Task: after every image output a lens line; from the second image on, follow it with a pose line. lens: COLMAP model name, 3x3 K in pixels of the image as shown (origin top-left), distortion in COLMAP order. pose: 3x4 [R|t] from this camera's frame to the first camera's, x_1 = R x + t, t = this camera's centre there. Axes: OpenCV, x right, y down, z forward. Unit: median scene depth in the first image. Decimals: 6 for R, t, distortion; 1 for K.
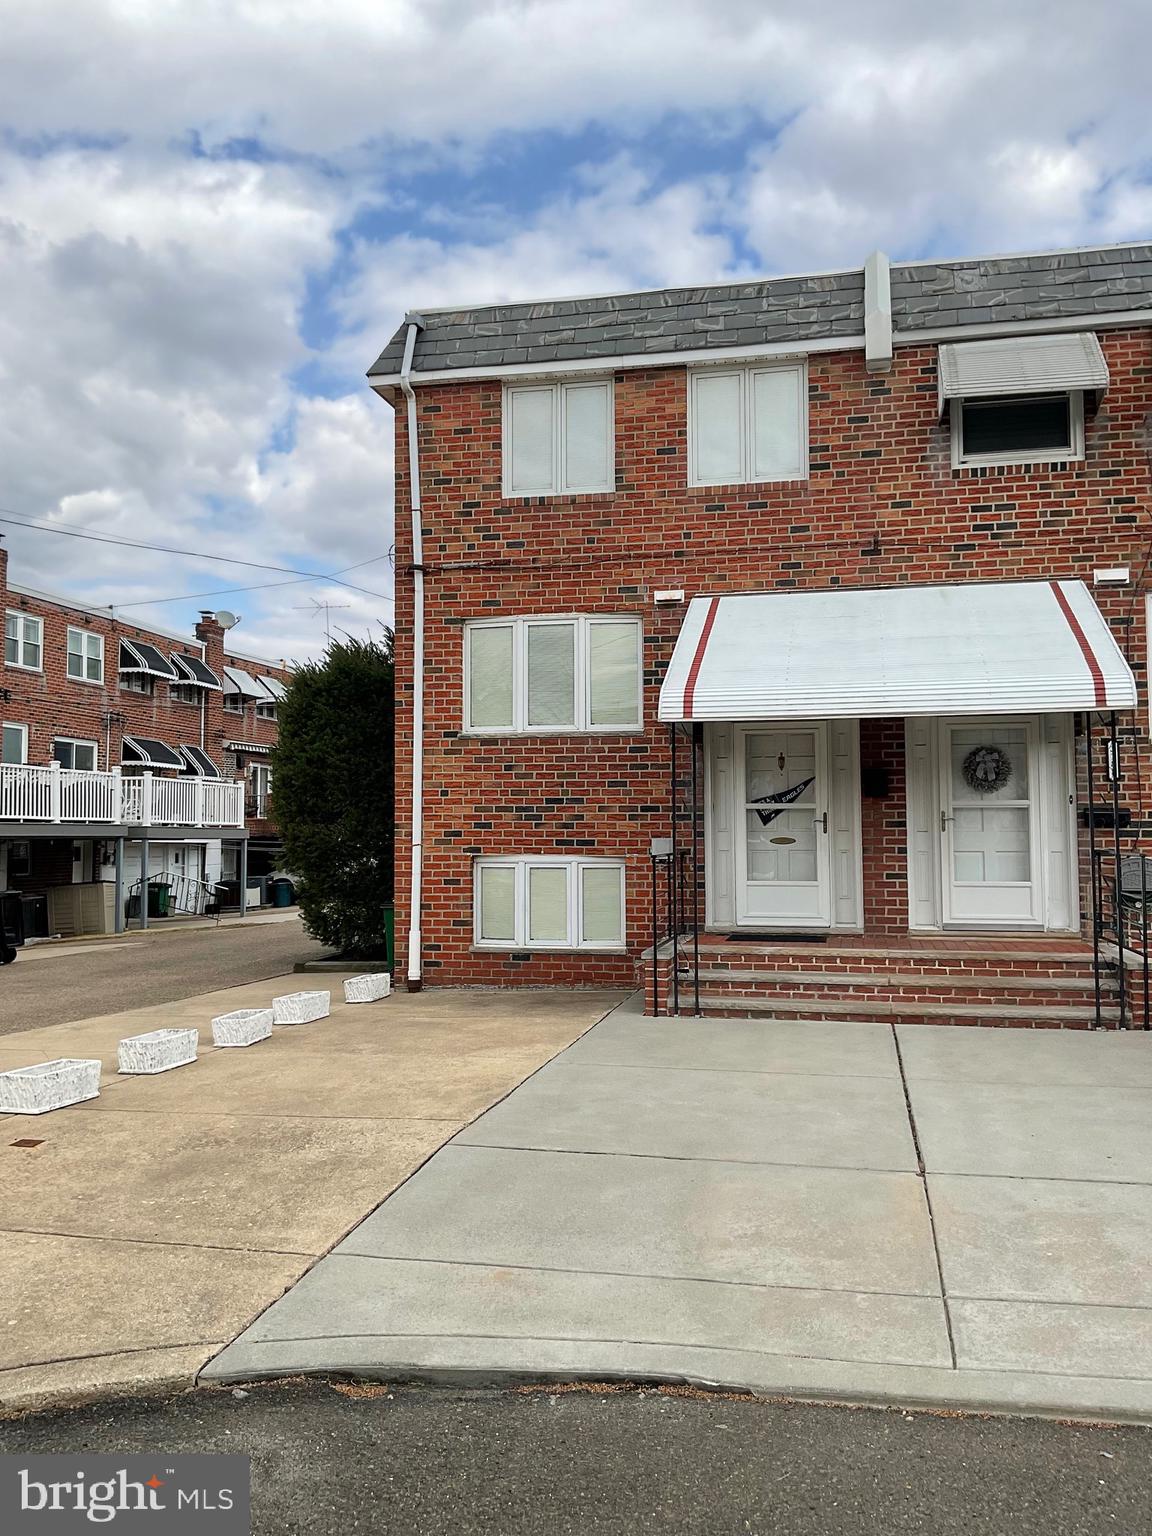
lens RADIAL K [[1303.0, 0, 575.9], [0, 1303.0, 758.0], [0, 0, 1]] dist [0.085841, -0.105682]
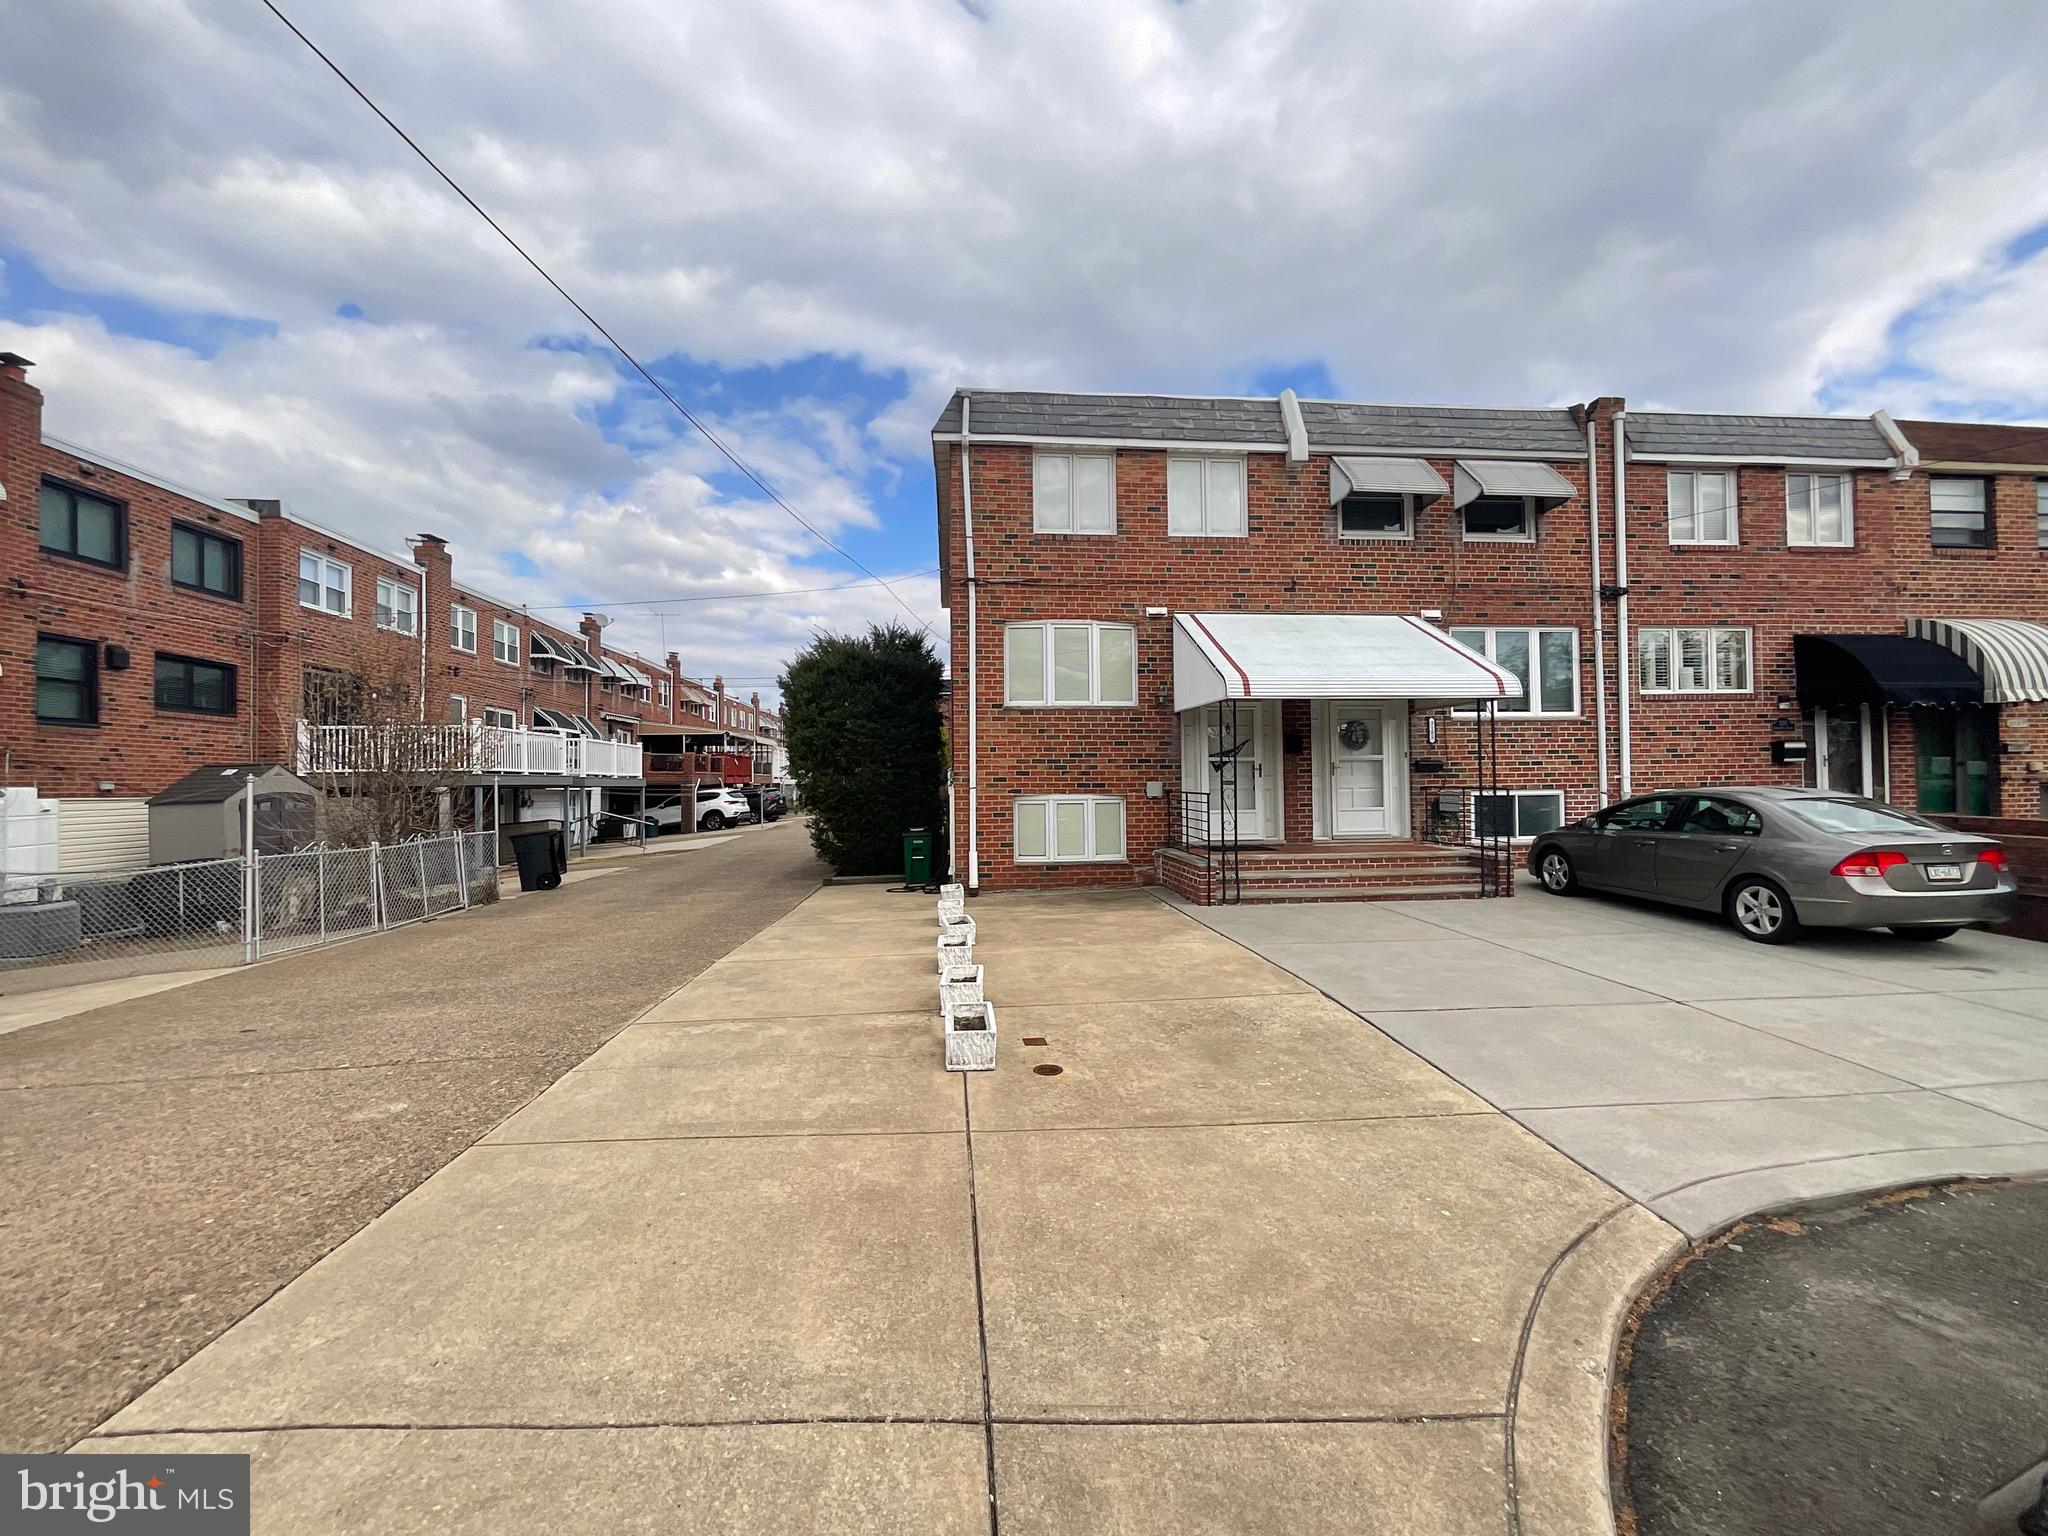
lens RADIAL K [[849.1, 0, 1028.1], [0, 849.1, 767.2], [0, 0, 1]] dist [-0.000812, 0.001685]
pose [[0.950413, -0.002649, 0.310979, -0.361837], [-0.010762, 0.999085, 0.041403, 0.008884], [-0.310804, -0.042697, 0.949515, 0.162645]]
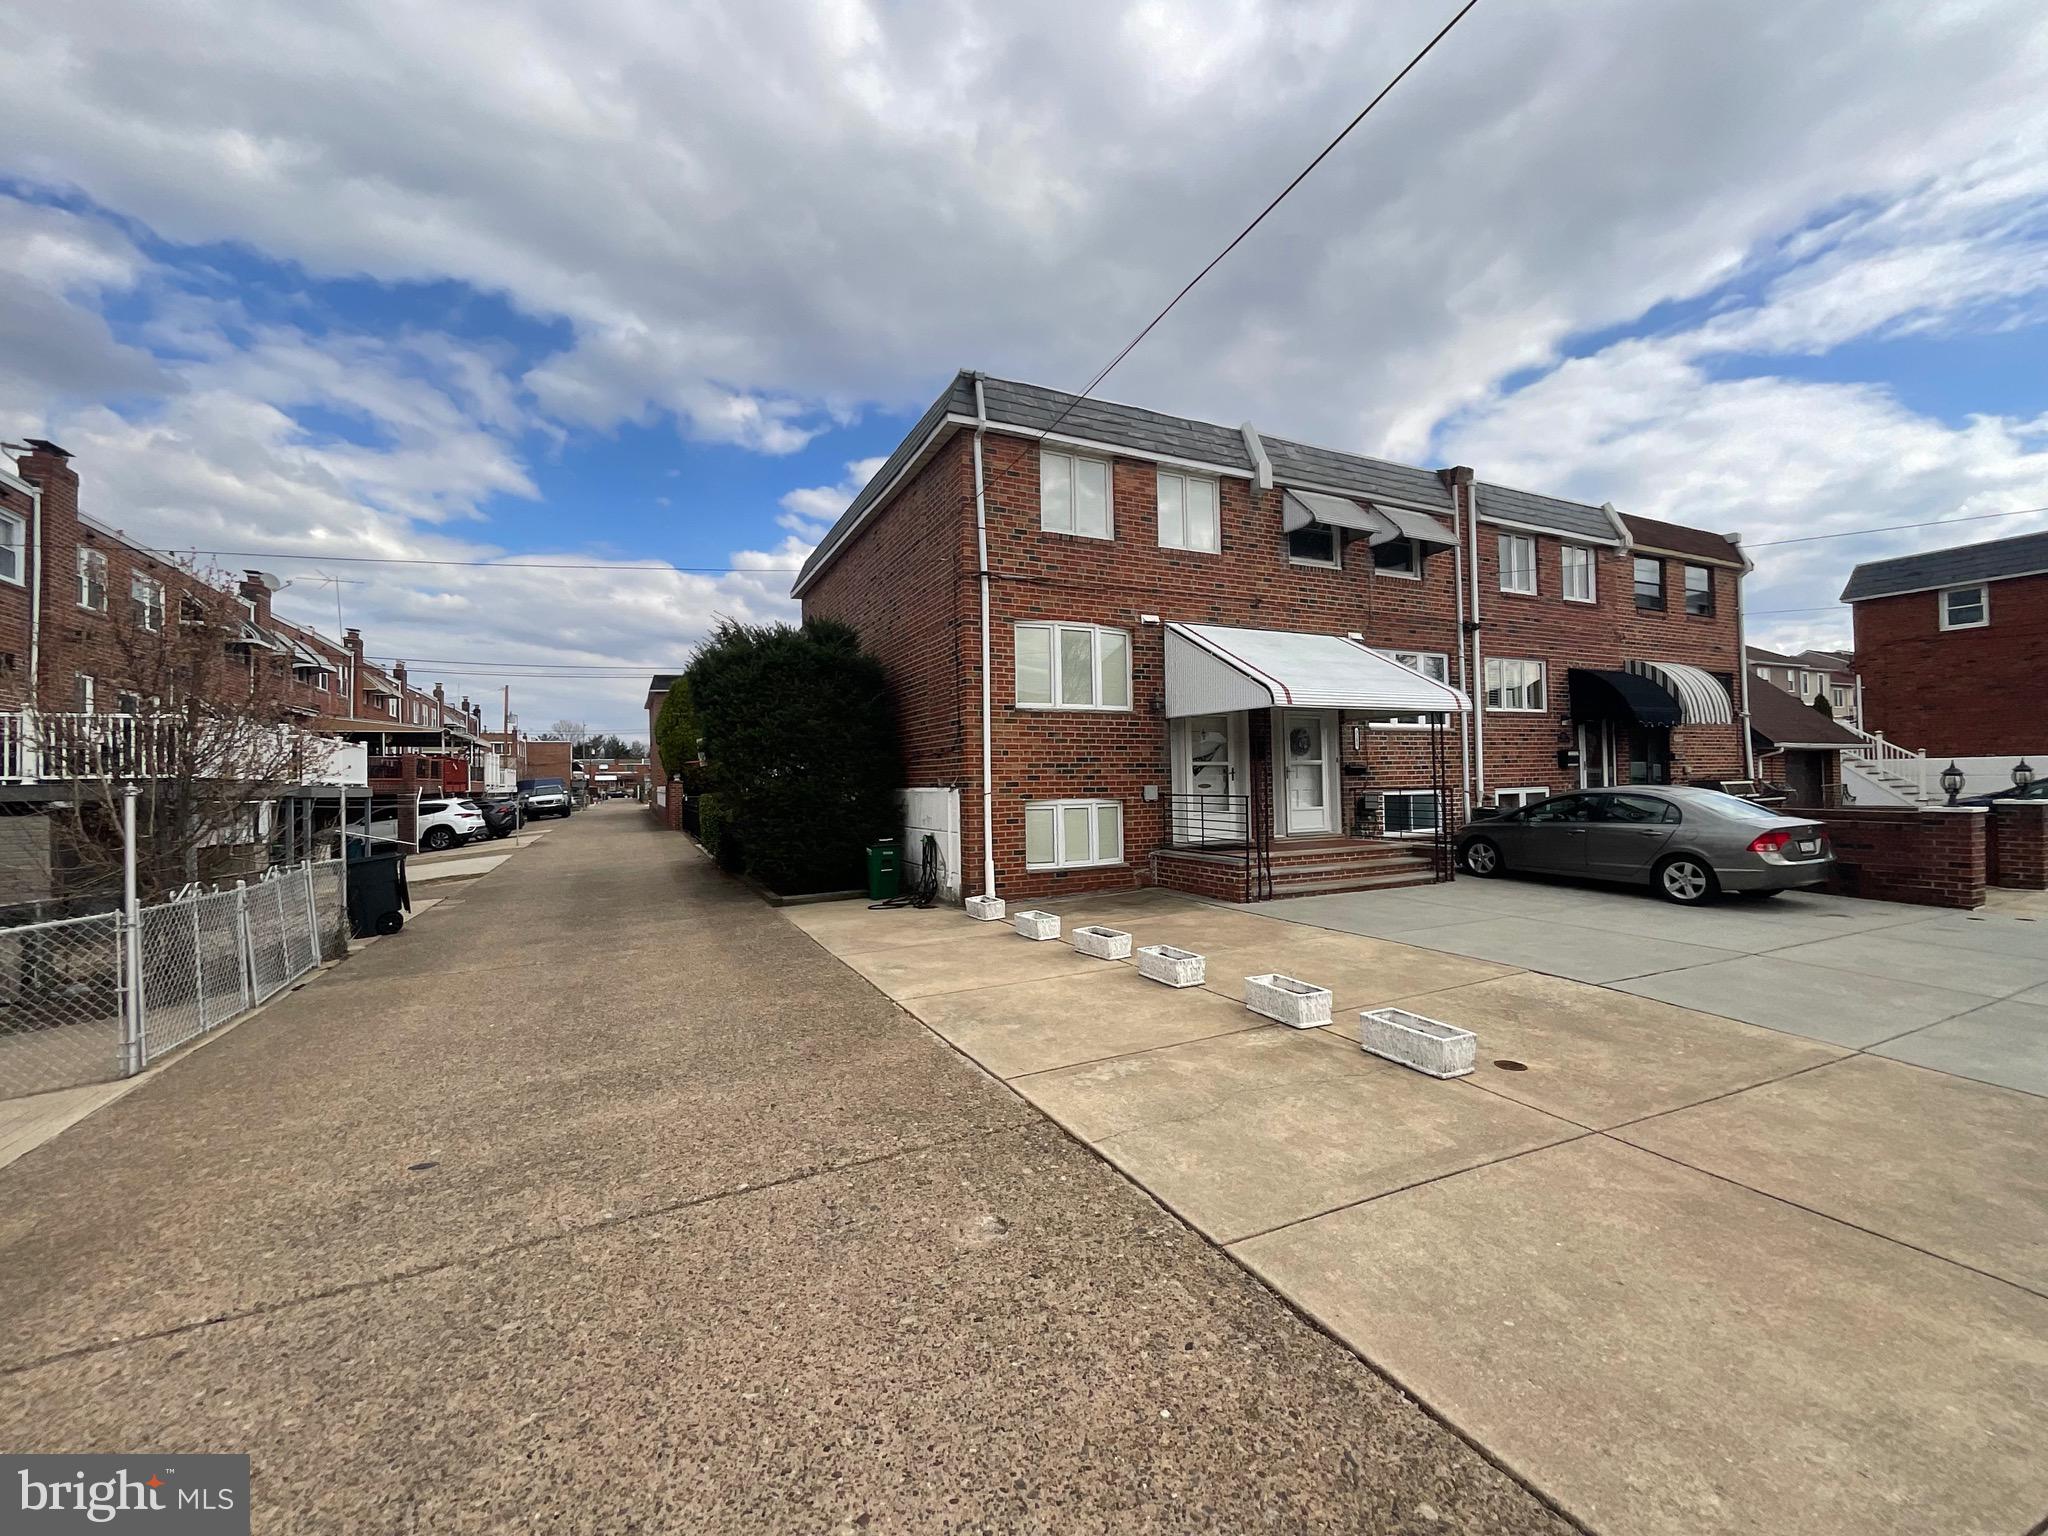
lens RADIAL K [[849.1, 0, 1028.7], [0, 849.1, 769.1], [0, 0, 1]] dist [-0.000812, 0.001685]
pose [[0.773484, -0.003211, 0.633807, -0.654781], [-0.022764, 0.999201, 0.032842, 0.015232], [-0.633406, -0.039831, 0.772794, 0.358838]]
